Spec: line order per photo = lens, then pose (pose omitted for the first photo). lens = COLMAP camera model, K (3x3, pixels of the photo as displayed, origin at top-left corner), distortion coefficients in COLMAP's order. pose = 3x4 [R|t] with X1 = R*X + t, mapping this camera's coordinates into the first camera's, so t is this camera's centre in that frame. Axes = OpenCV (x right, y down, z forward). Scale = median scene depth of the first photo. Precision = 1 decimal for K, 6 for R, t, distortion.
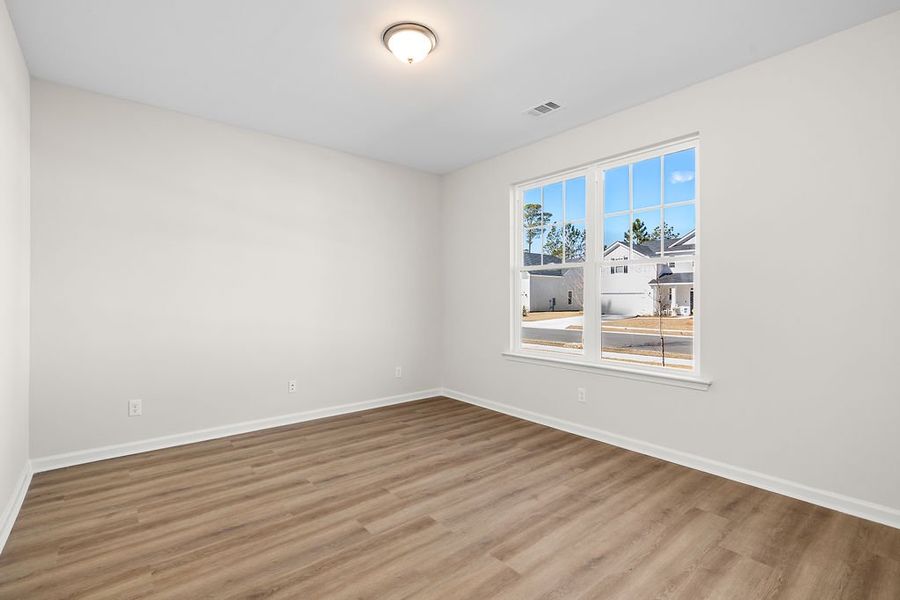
lens RADIAL K [[417.6, 0, 452.5], [0, 417.6, 299.7], [0, 0, 1]] dist [-0.001936, 0.000143]
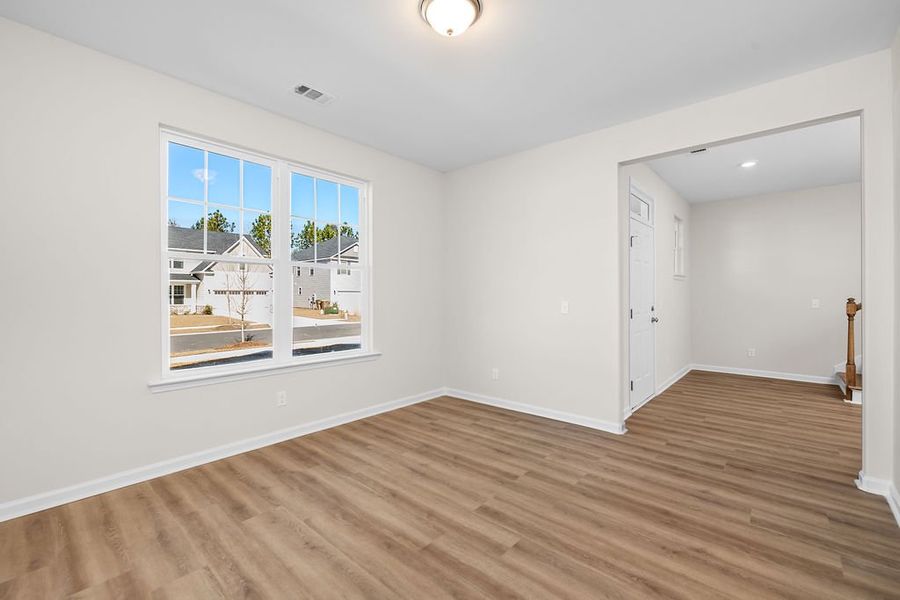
lens RADIAL K [[381.6, 0, 449.7], [0, 381.6, 296.8], [0, 0, 1]] dist [-0.003646, 0.001418]
pose [[-0.146445, -0.001483, 0.989218, -0.783697], [0.008115, 0.999963, 0.002701, -0.004484], [-0.989186, 0.008423, -0.146427, 0.964615]]
